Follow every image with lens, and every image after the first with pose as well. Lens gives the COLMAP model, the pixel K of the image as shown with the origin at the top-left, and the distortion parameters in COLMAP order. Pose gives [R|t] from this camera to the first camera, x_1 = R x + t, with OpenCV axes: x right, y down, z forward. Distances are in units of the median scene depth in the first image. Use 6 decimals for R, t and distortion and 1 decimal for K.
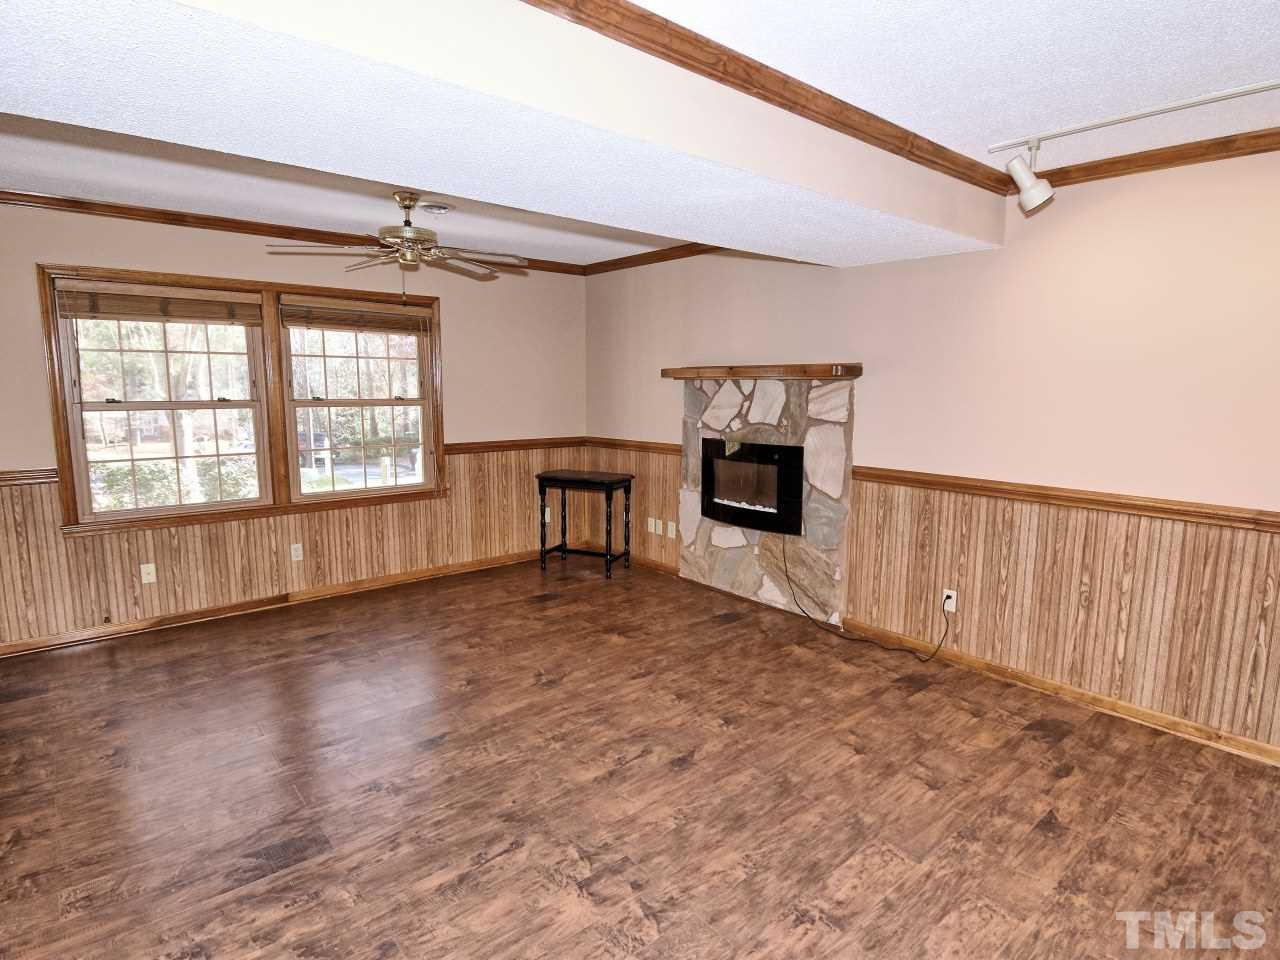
lens RADIAL K [[692.6, 0, 646.0], [0, 692.6, 480.8], [0, 0, 1]] dist [0.028604, -0.033765]
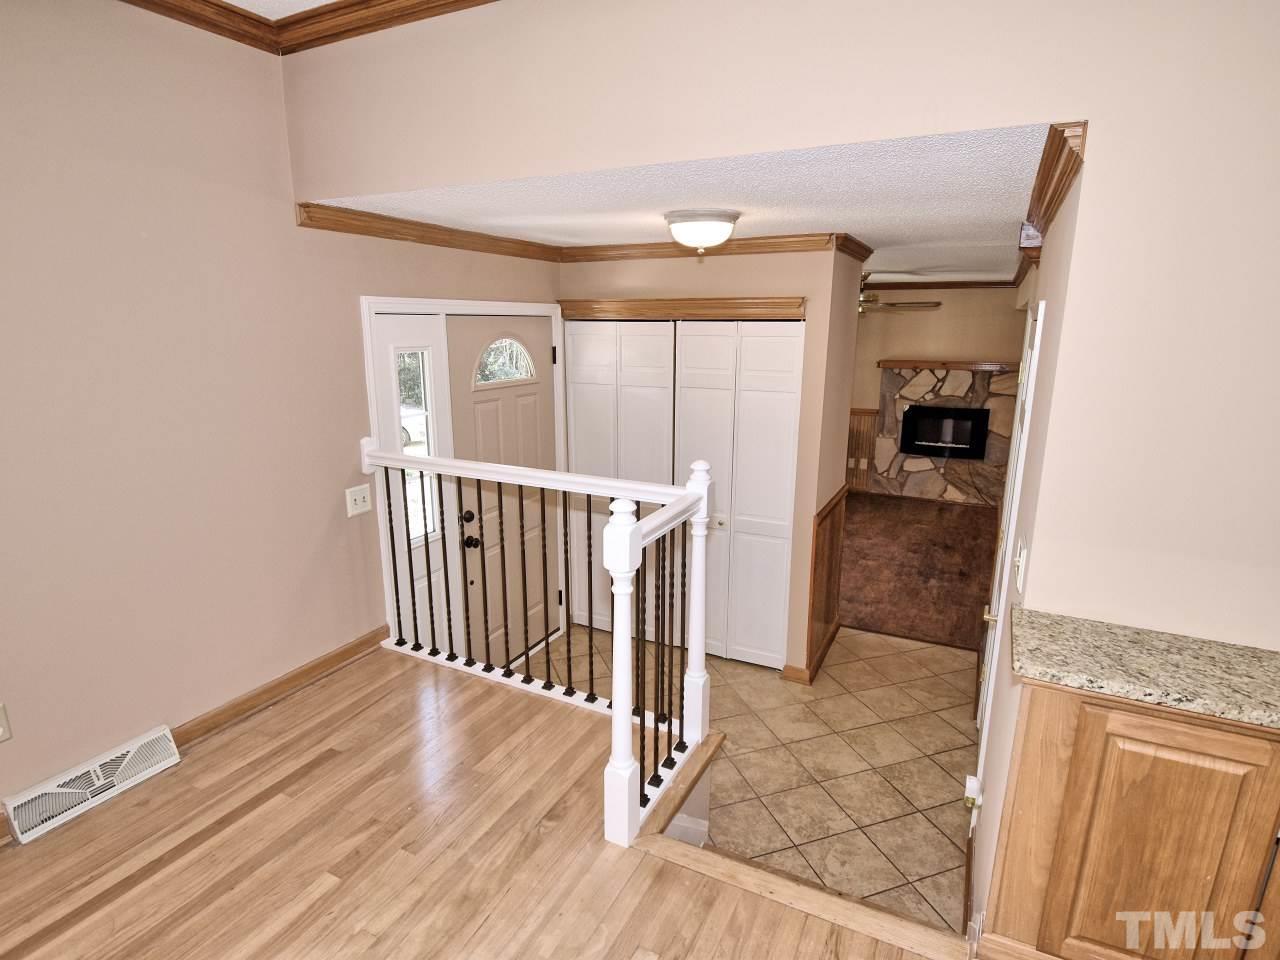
lens RADIAL K [[692.6, 0, 646.0], [0, 692.6, 480.8], [0, 0, 1]] dist [0.028604, -0.033765]
pose [[0.920237, -0.091648, 0.380479, -1.275118], [0.057287, 0.993267, 0.100696, -0.096558], [-0.387145, -0.070868, 0.919291, -0.312792]]
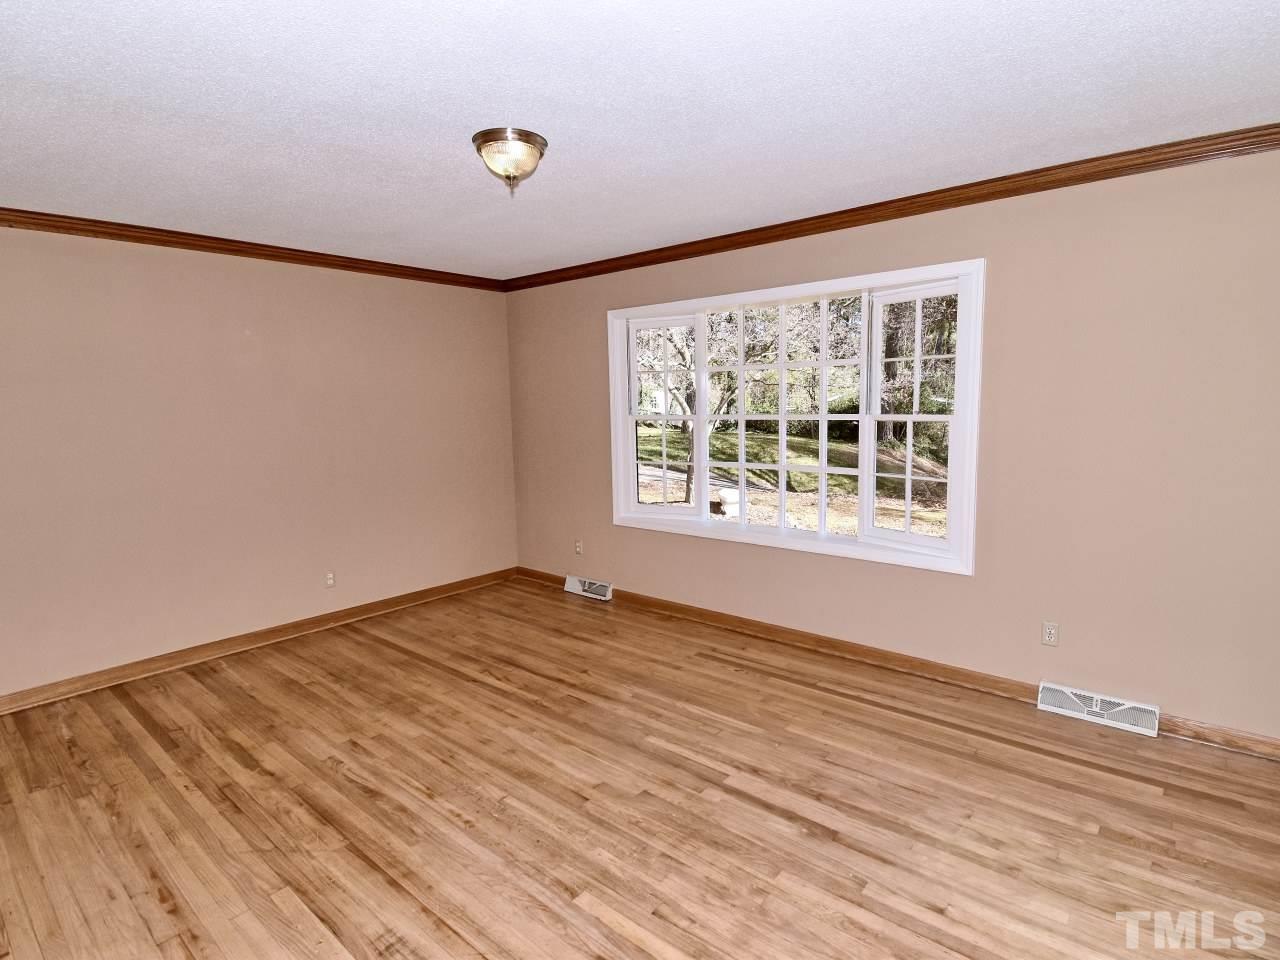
lens RADIAL K [[669.7, 0, 619.2], [0, 669.7, 477.2], [0, 0, 1]] dist [0.001656, -0.028137]
pose [[0.138714, 0.100525, -0.985217, -0.876555], [-0.123142, 0.988865, 0.083560, -0.084329], [0.982647, 0.109731, 0.149548, -0.324533]]
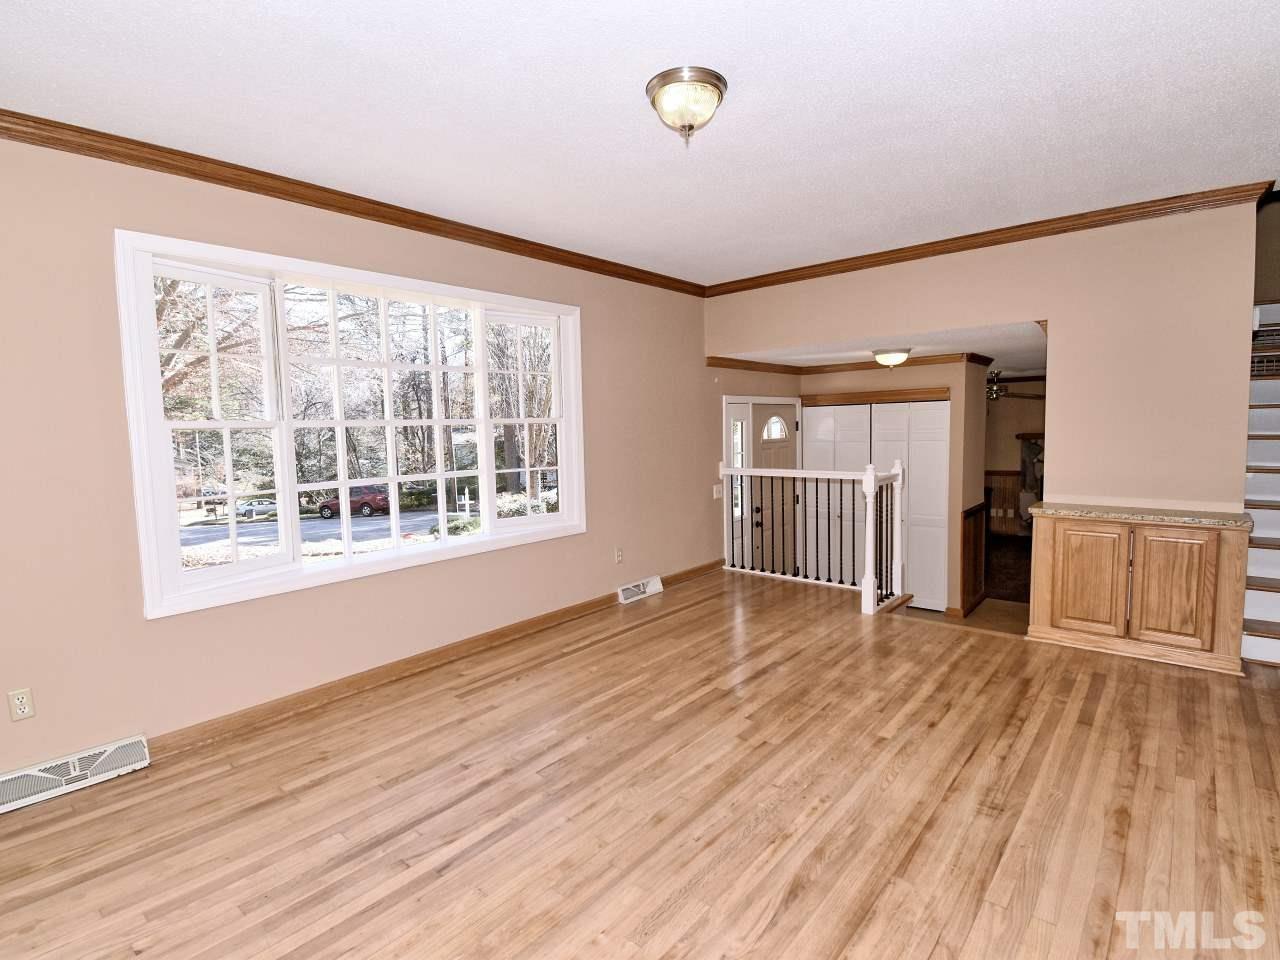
lens RADIAL K [[641.6, 0, 647.3], [0, 641.6, 477.8], [0, 0, 1]] dist [0.018448, -0.026504]
pose [[0.986011, -0.046356, 0.160104, -1.639971], [0.055770, 0.996938, -0.054810, 0.015205], [-0.157073, 0.062973, 0.985577, -0.863785]]
